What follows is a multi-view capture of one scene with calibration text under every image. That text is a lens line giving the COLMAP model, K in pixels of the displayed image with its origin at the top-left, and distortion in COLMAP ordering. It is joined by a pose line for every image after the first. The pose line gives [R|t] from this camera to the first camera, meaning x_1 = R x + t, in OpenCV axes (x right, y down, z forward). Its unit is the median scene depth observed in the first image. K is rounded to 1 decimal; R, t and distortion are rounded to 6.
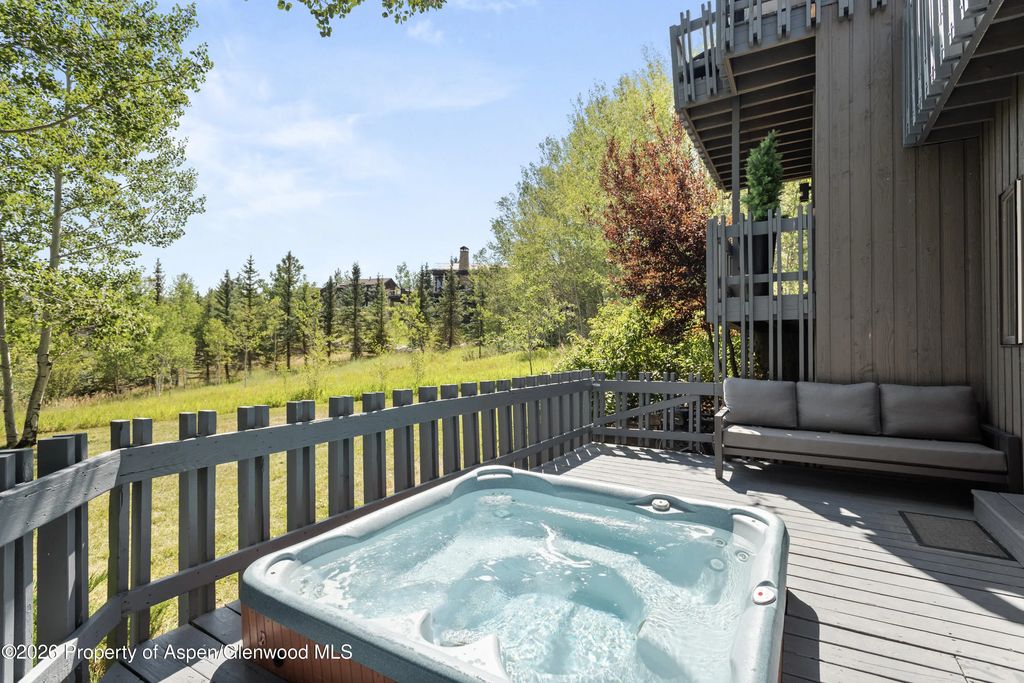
lens RADIAL K [[480.1, 0, 515.0], [0, 480.1, 338.7], [0, 0, 1]] dist [0.013557, -0.001142]
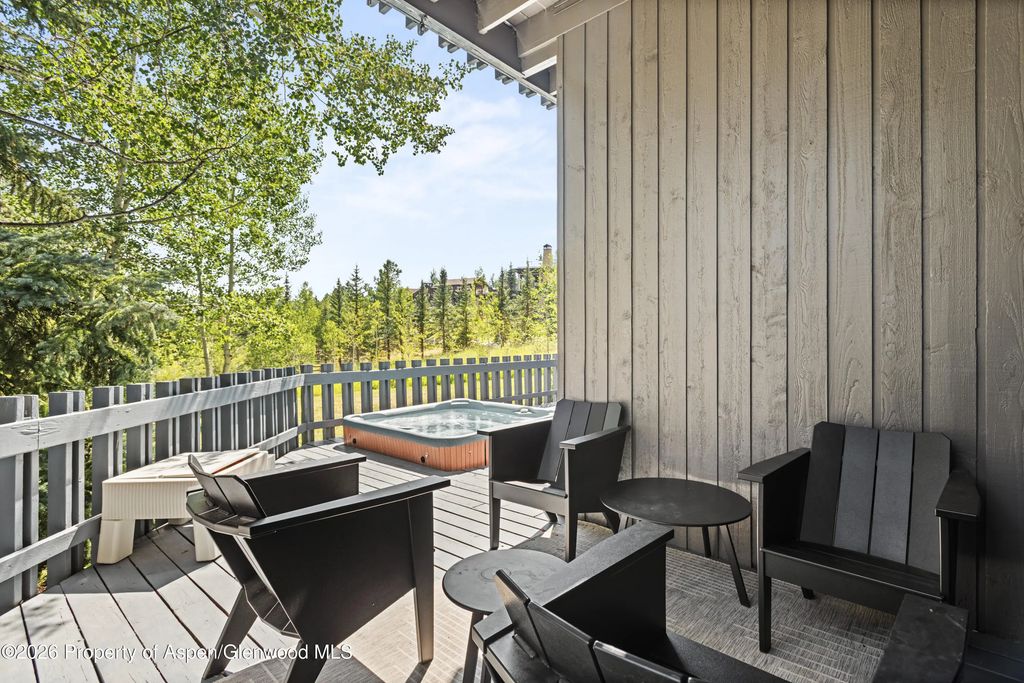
lens RADIAL K [[494.3, 0, 512.4], [0, 494.3, 344.3], [0, 0, 1]] dist [0.004013, -0.002931]
pose [[0.979211, -0.012809, -0.202441, 0.056559], [0.017042, 0.999671, 0.019178, 0.000971], [0.202129, -0.022230, 0.979107, -0.091968]]
